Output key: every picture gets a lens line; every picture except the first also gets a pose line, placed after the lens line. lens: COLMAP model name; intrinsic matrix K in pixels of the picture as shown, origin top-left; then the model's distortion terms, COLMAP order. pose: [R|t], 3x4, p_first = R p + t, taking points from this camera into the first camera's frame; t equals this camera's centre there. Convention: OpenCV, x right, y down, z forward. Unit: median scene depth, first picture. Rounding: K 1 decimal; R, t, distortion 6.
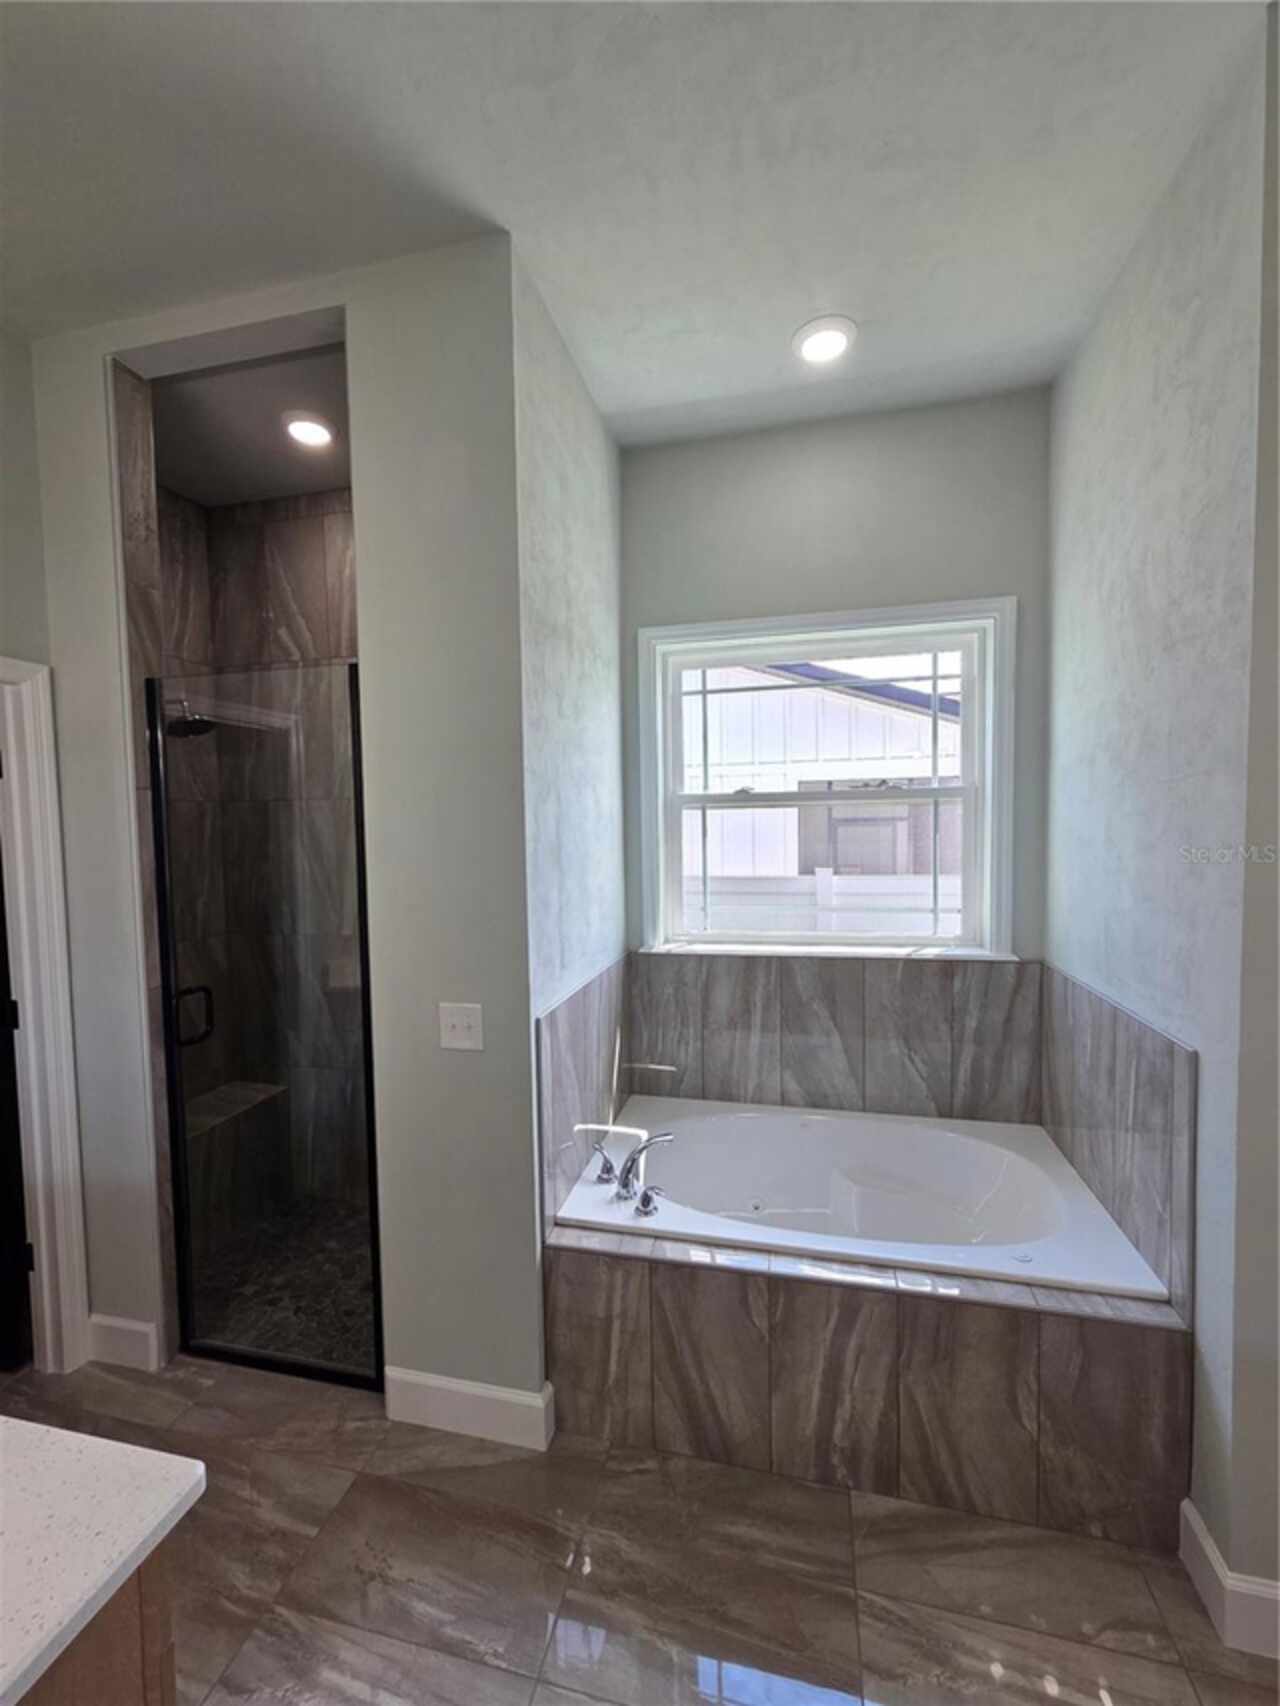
lens RADIAL K [[697.1, 0, 644.0], [0, 697.1, 853.3], [0, 0, 1]] dist [0.007410, 0.000002]
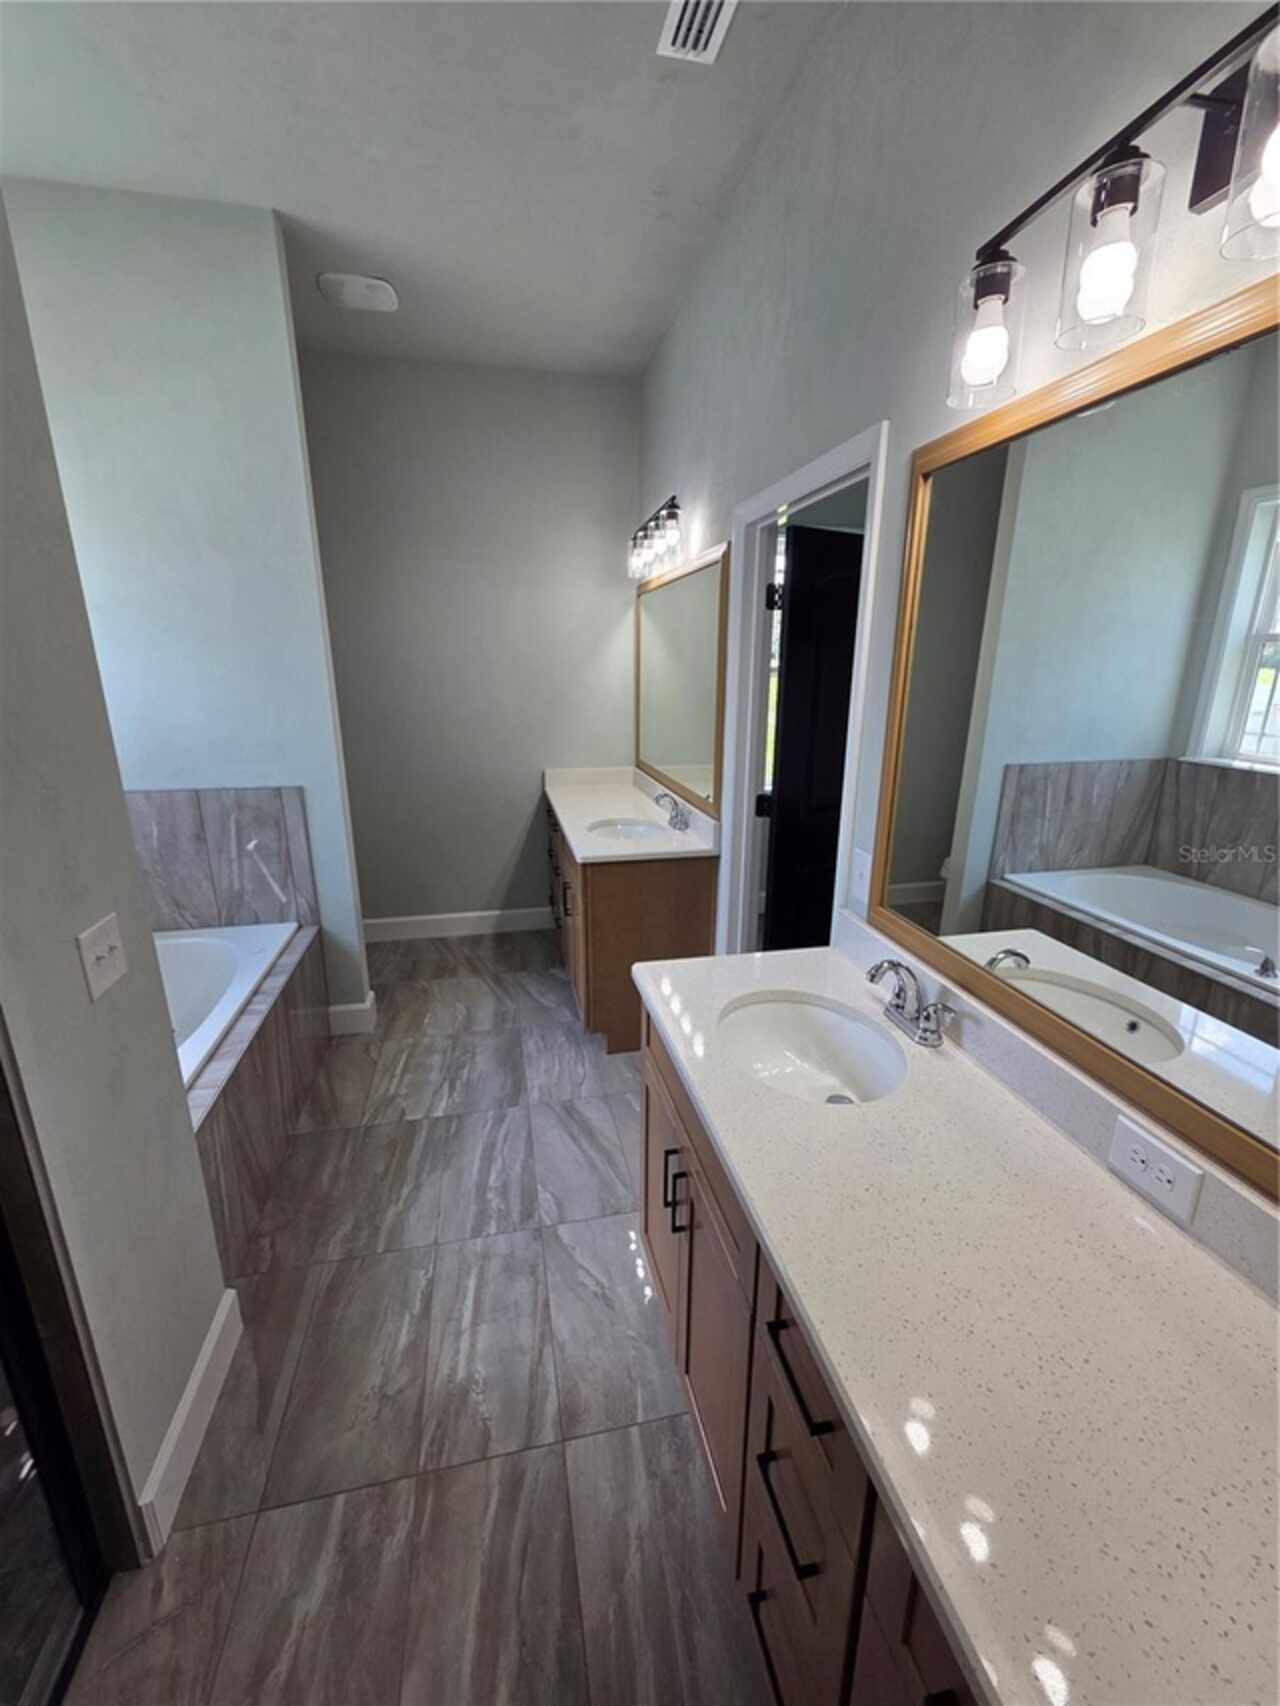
lens RADIAL K [[697.1, 0, 640.1], [0, 697.1, 861.4], [0, 0, 1]] dist [0.007410, 0.000002]
pose [[-0.437854, -0.232446, 0.868477, -1.273667], [0.039340, 0.960120, 0.276808, -0.004901], [-0.898185, 0.155368, -0.411247, 0.964552]]
